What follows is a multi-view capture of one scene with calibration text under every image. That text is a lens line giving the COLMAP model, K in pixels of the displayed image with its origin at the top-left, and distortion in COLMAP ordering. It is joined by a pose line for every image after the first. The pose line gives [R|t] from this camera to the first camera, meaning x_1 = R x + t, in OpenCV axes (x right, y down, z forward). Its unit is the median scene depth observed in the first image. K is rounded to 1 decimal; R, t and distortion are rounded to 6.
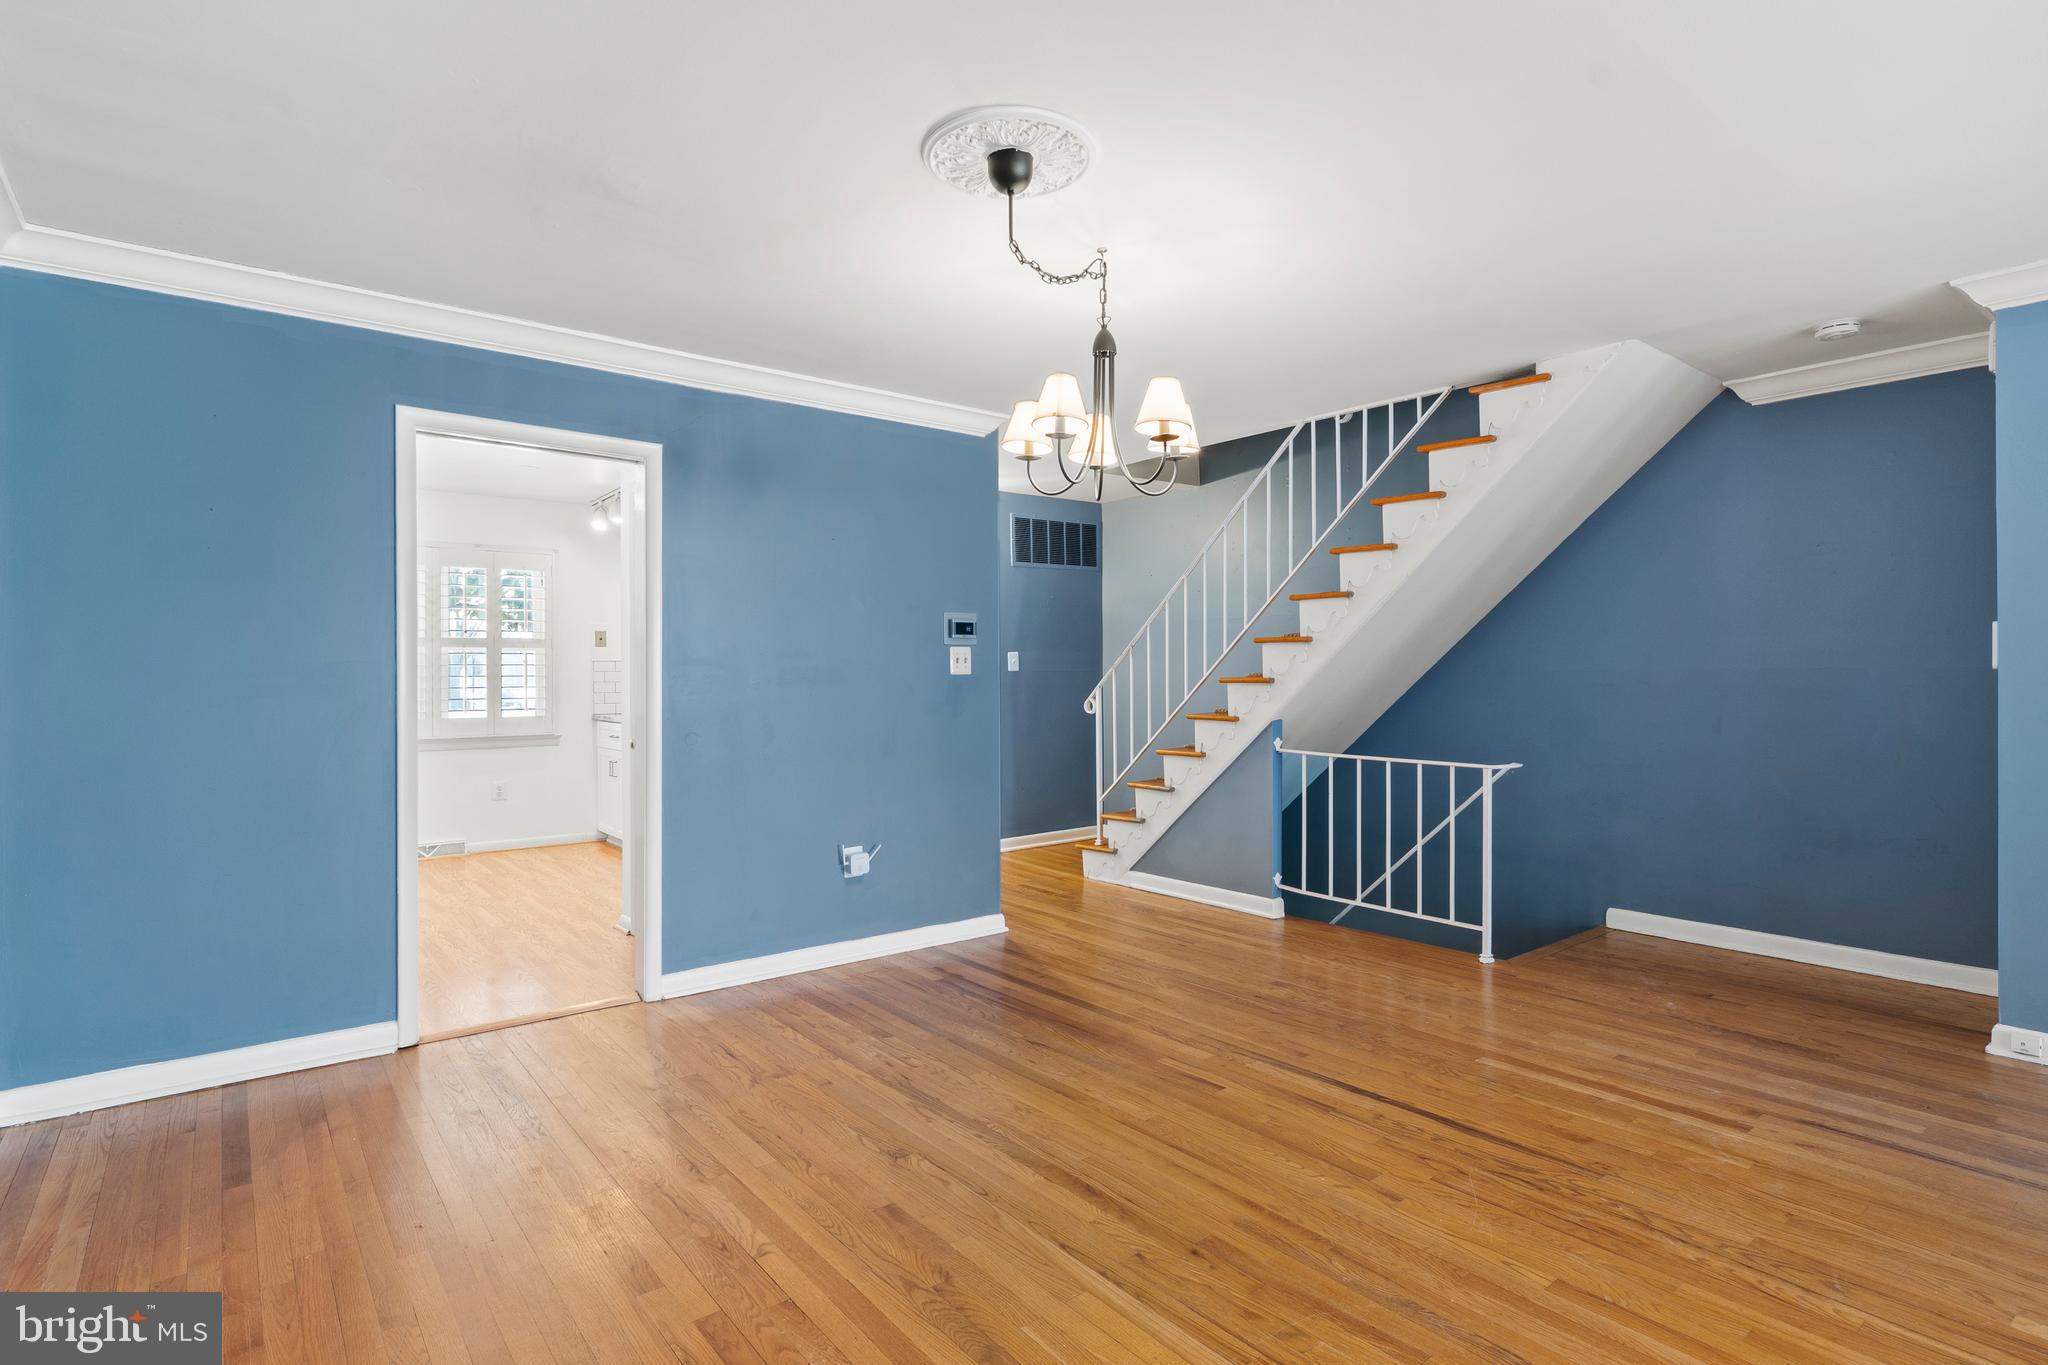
lens RADIAL K [[1060.2, 0, 1013.3], [0, 1060.2, 679.5], [0, 0, 1]] dist [-0.000094, -0.000431]
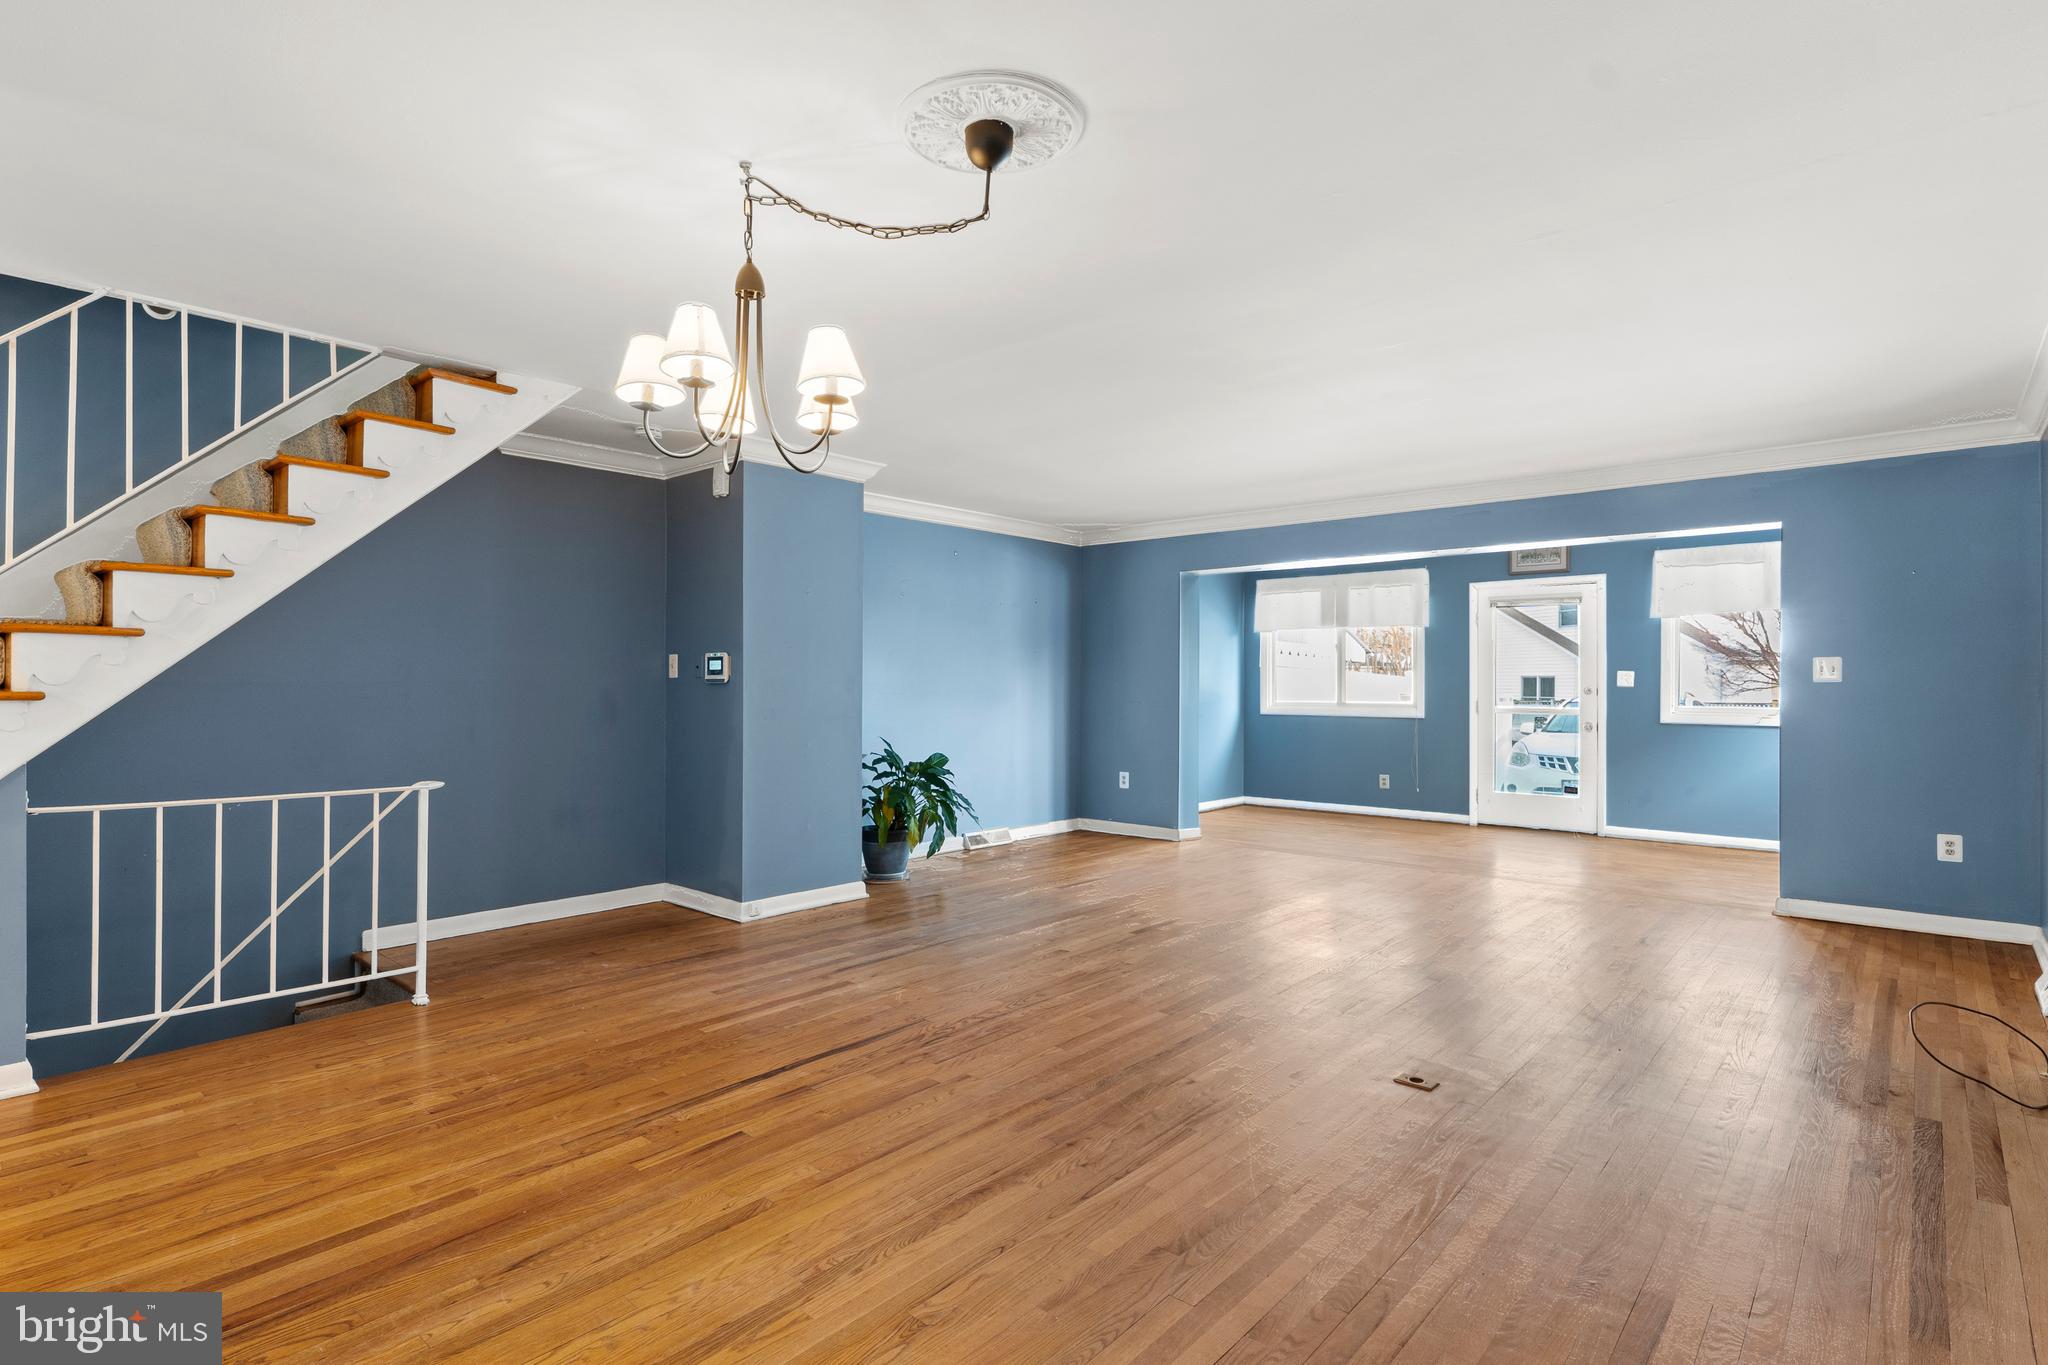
lens RADIAL K [[1025.0, 0, 1010.1], [0, 1025.0, 679.3], [0, 0, 1]] dist [0.000080, -0.000872]
pose [[-0.189703, 0.008321, 0.981806, -0.734041], [0.005754, 0.999956, -0.007364, -0.007086], [-0.981825, 0.004252, -0.189742, 0.929098]]
